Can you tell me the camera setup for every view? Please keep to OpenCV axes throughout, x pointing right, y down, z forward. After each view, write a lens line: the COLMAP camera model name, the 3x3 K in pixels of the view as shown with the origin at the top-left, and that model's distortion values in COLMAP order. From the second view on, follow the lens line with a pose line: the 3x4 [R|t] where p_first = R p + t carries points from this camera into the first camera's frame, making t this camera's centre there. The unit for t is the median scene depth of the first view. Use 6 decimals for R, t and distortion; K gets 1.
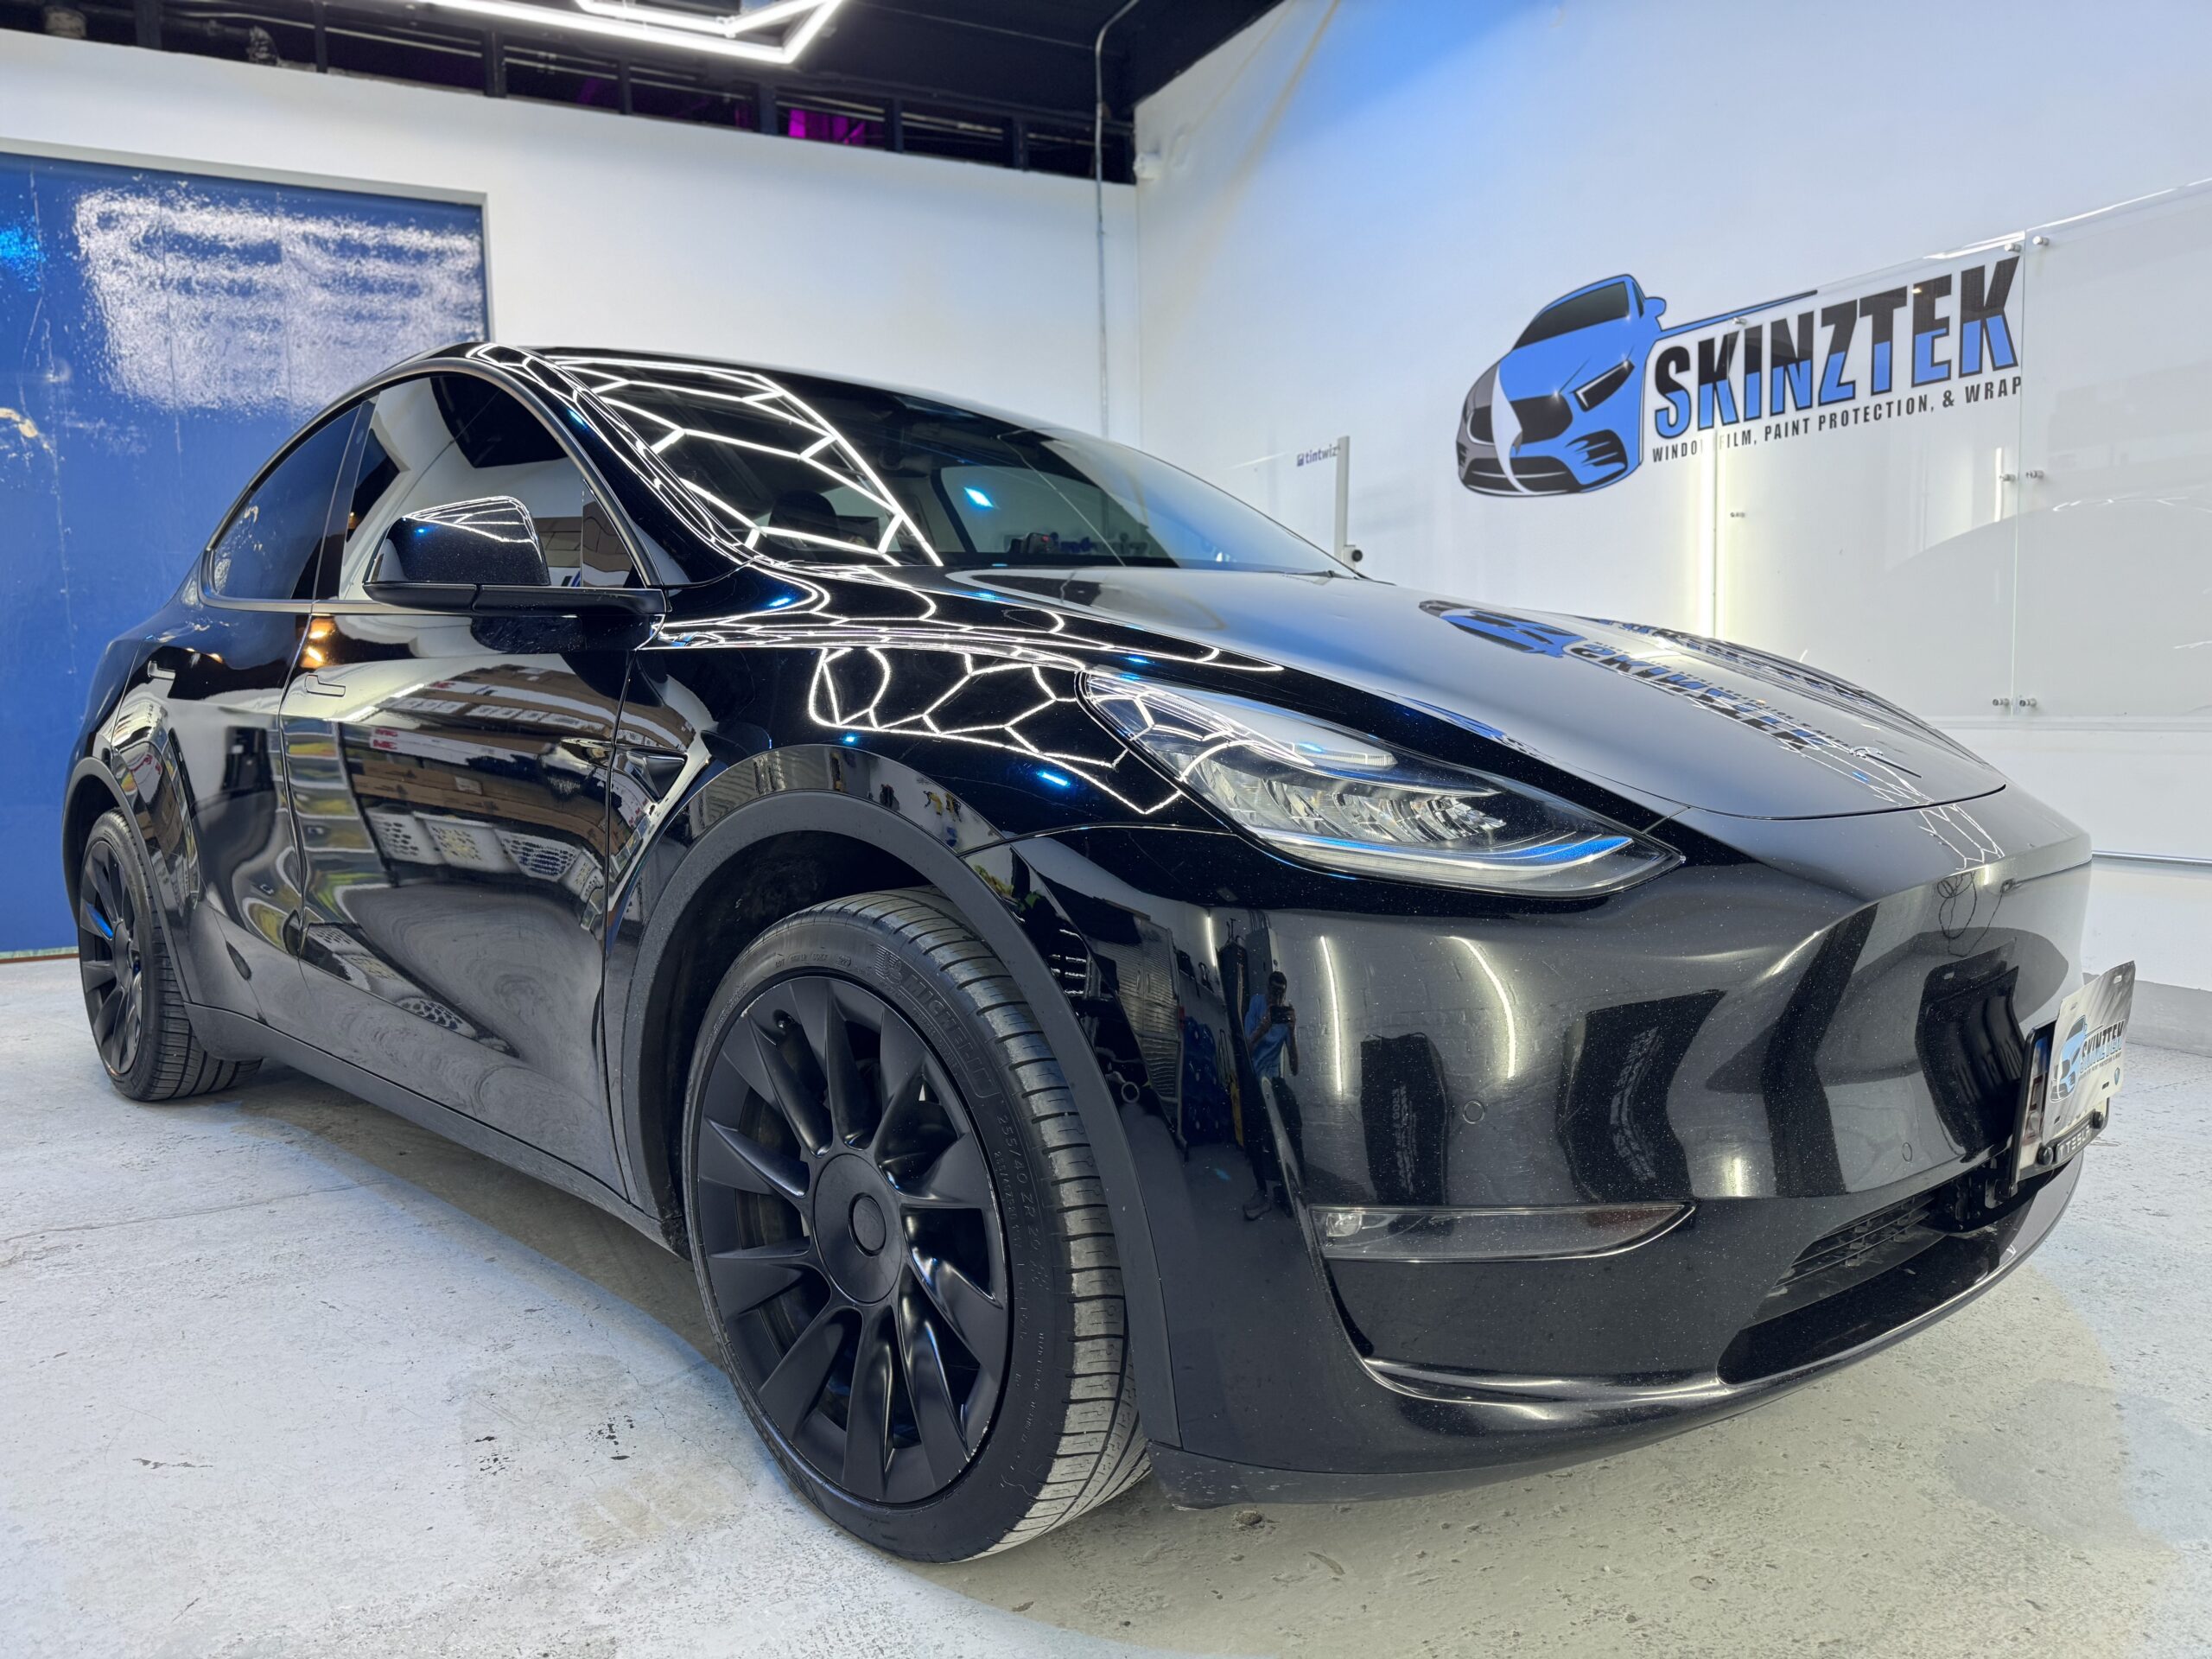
lens RADIAL K [[1629.3, 0, 1084.8], [0, 1629.3, 835.7], [0, 0, 1]] dist [-0.005126, -0.002755]
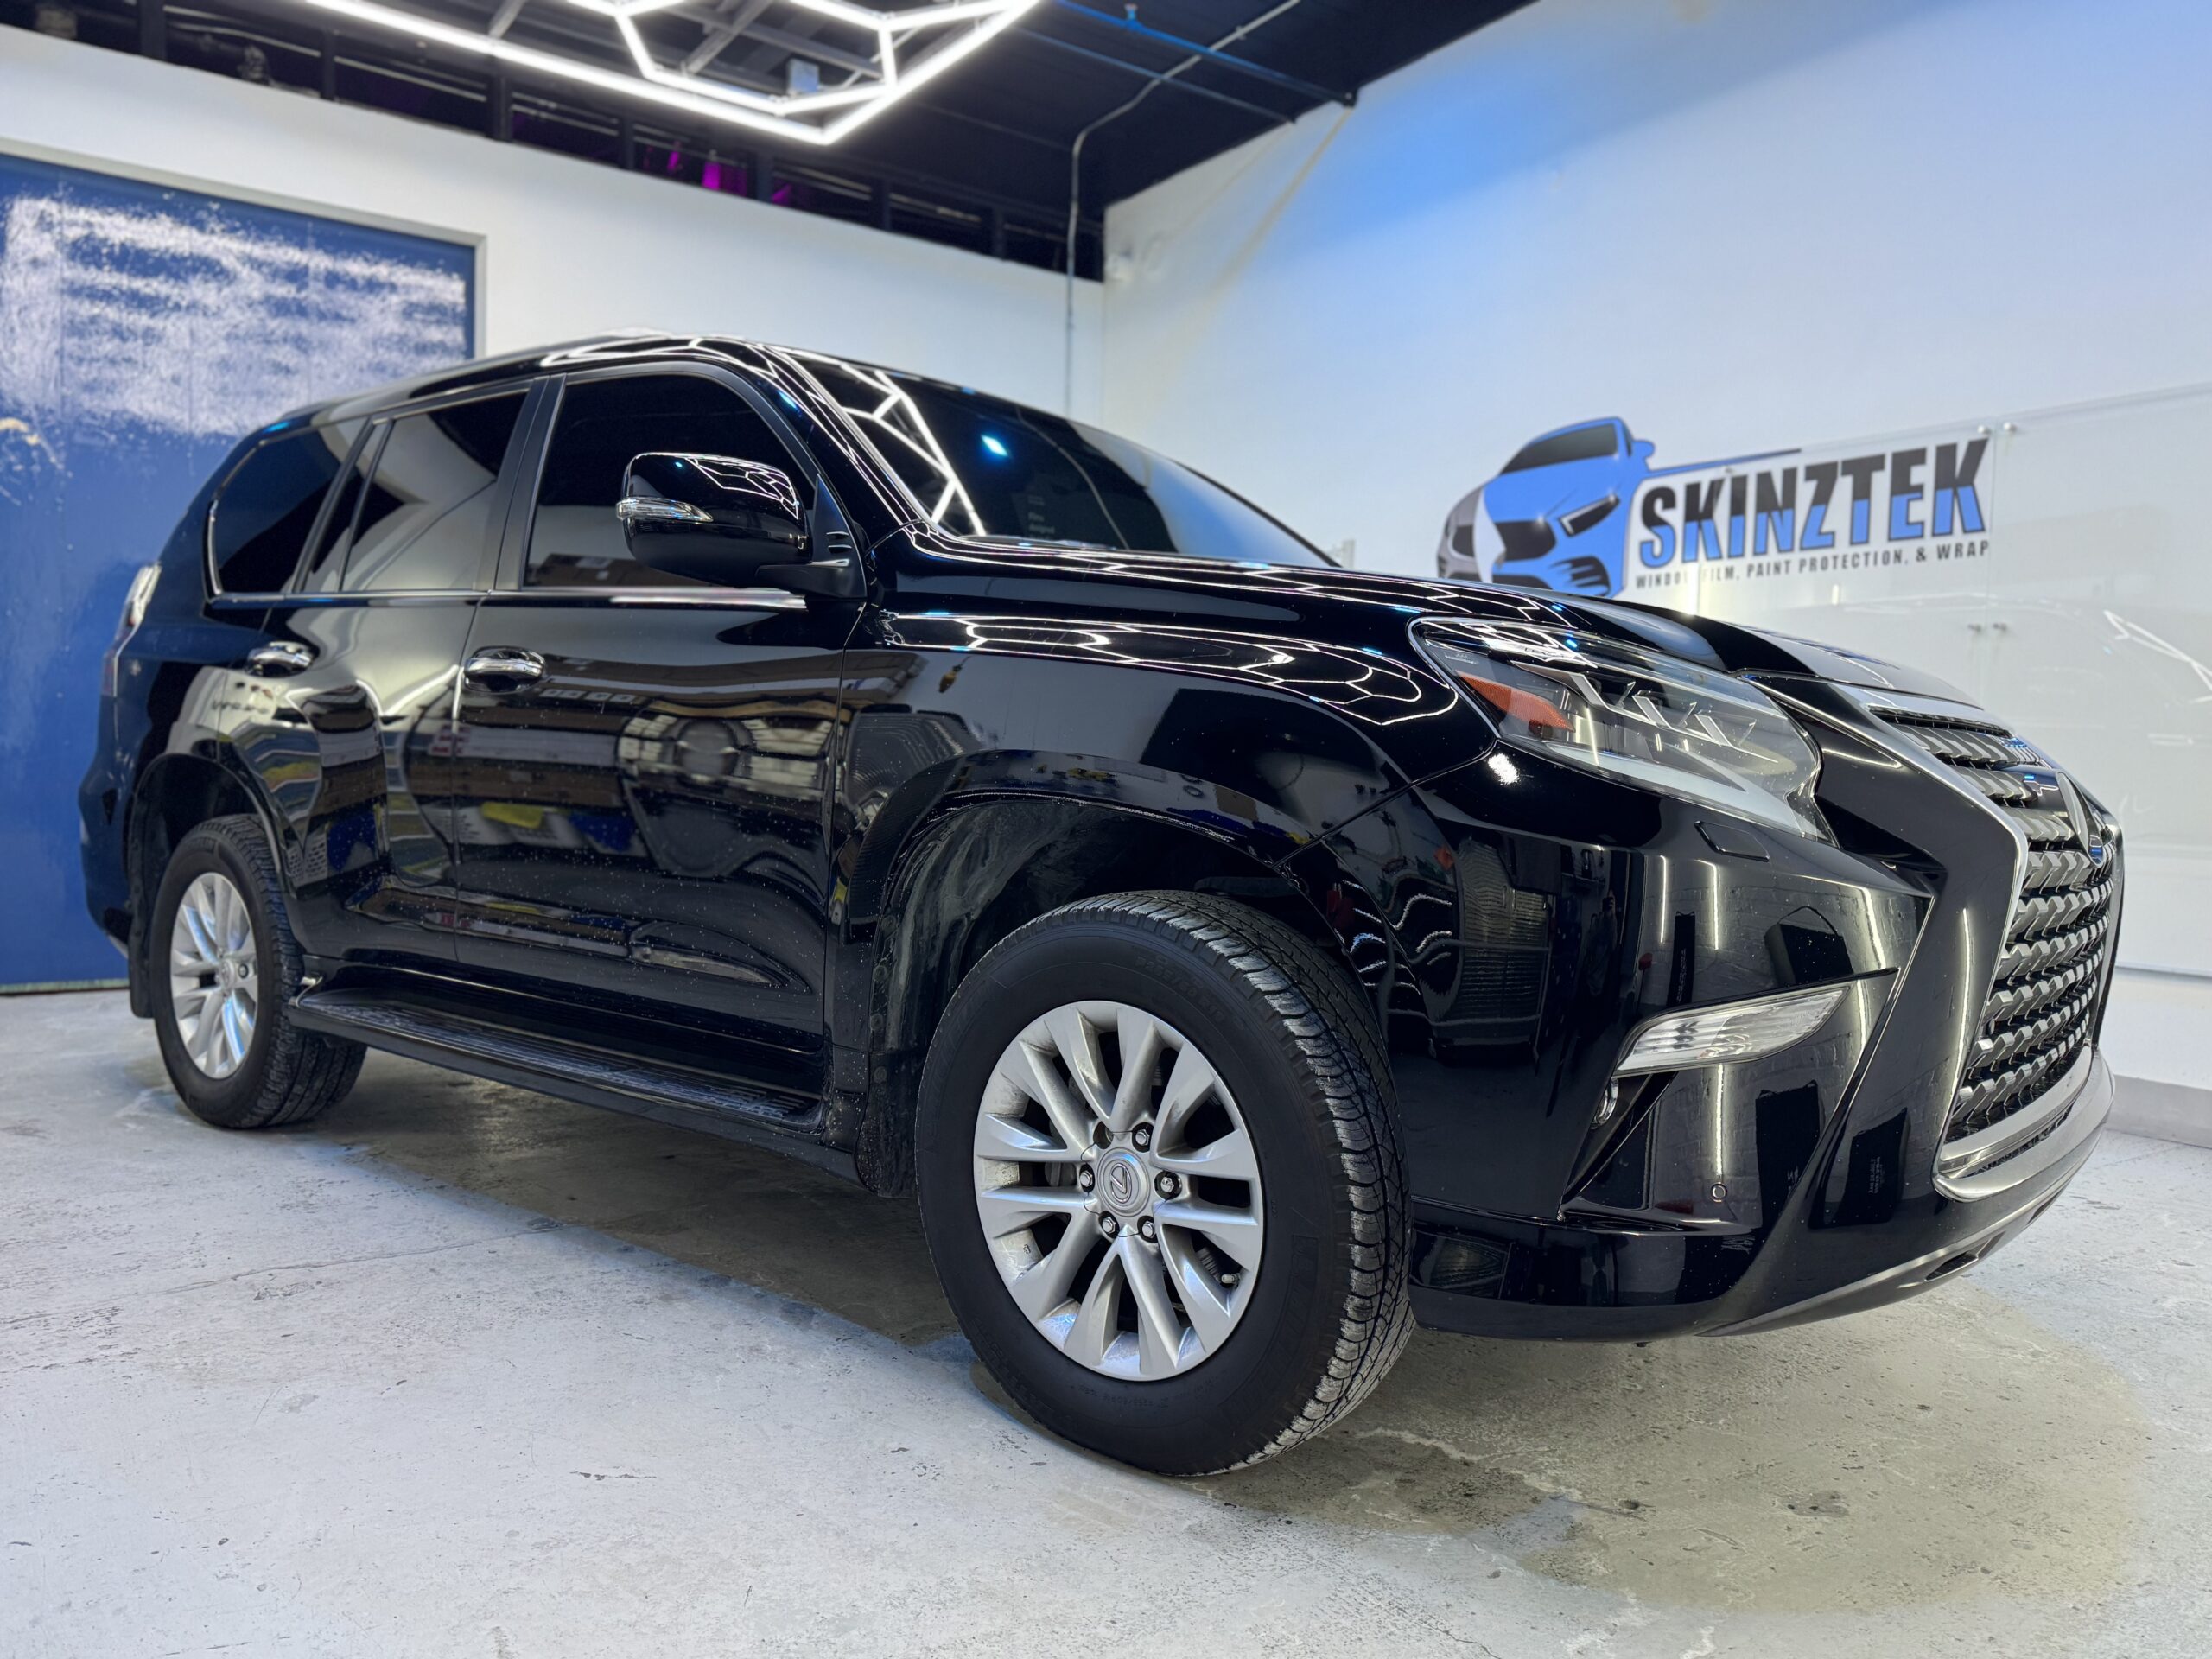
lens RADIAL K [[1662.8, 0, 1101.7], [0, 1662.8, 832.1], [0, 0, 1]] dist [0.000178, -0.011211]
pose [[0.988546, 0.044644, 0.144164, -0.165993], [-0.037789, 0.998037, -0.049944, 0.004785], [-0.146110, 0.043924, 0.988293, -0.050468]]
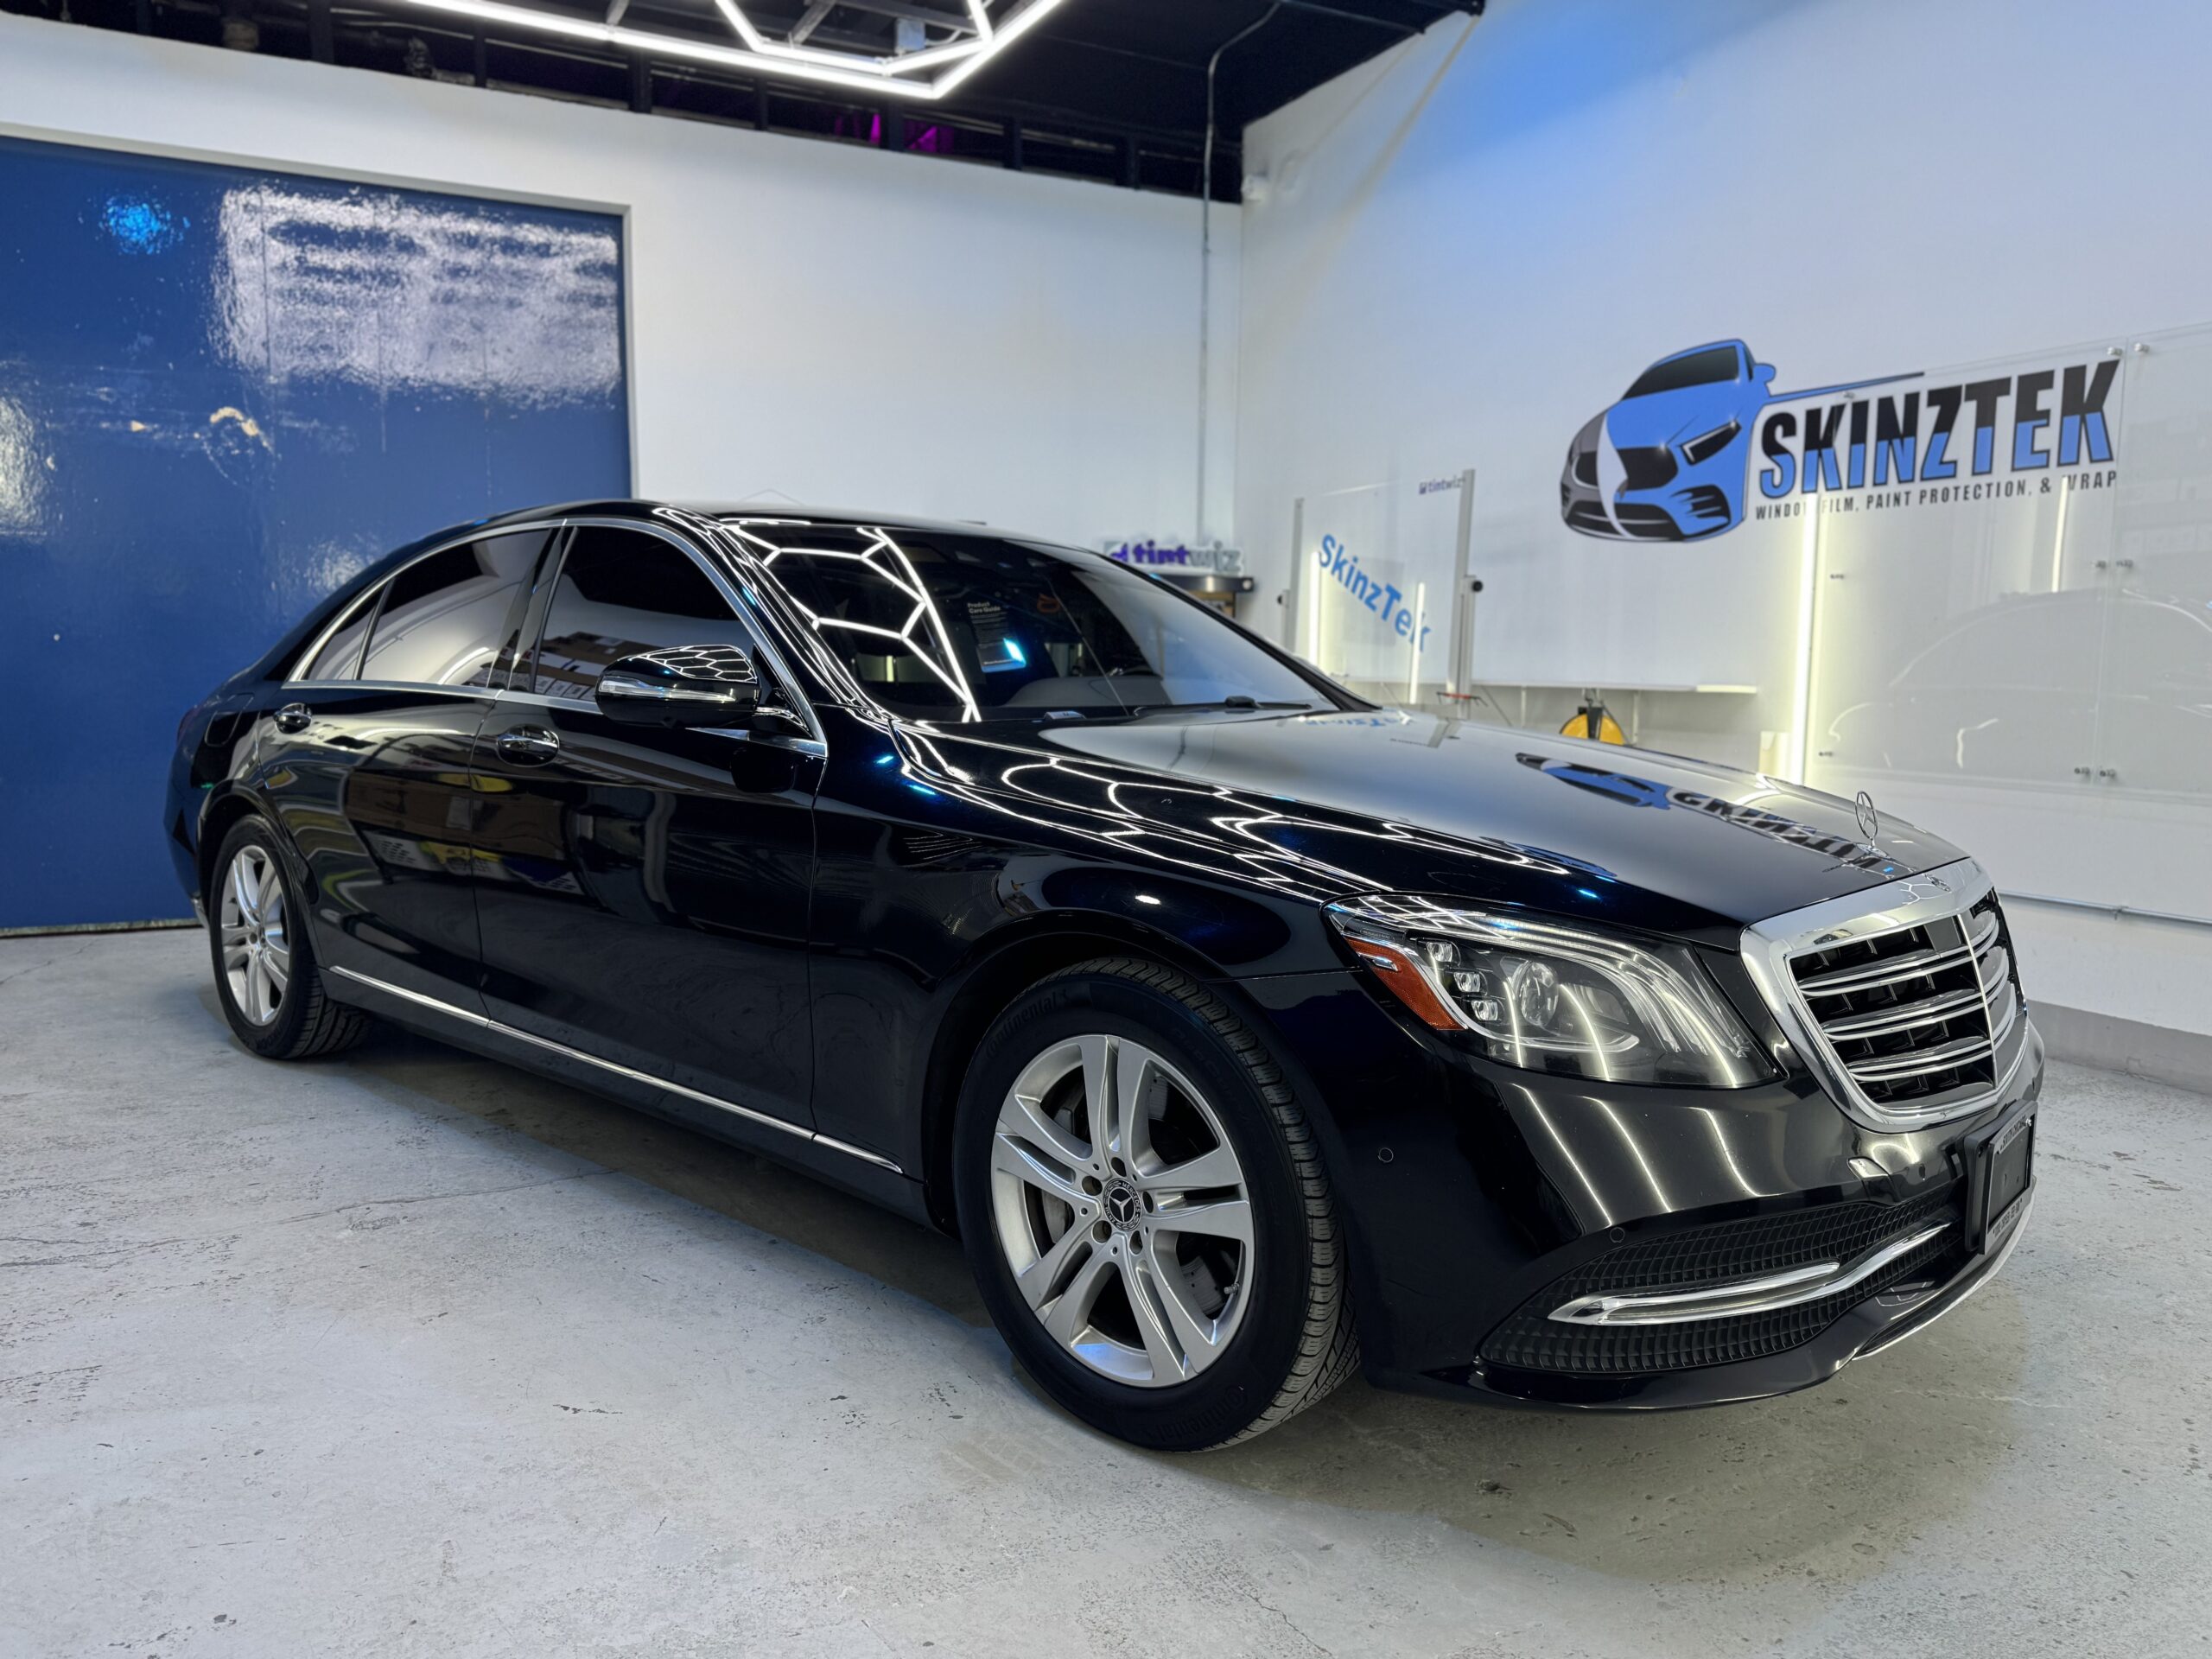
lens RADIAL K [[1662.8, 0, 1078.8], [0, 1662.8, 837.9], [0, 0, 1]] dist [0.000178, -0.011211]
pose [[0.999377, 0.034633, -0.006788, -0.078476], [-0.034465, 0.999131, 0.023440, -0.033060], [0.007594, -0.023192, 0.999702, -0.091940]]
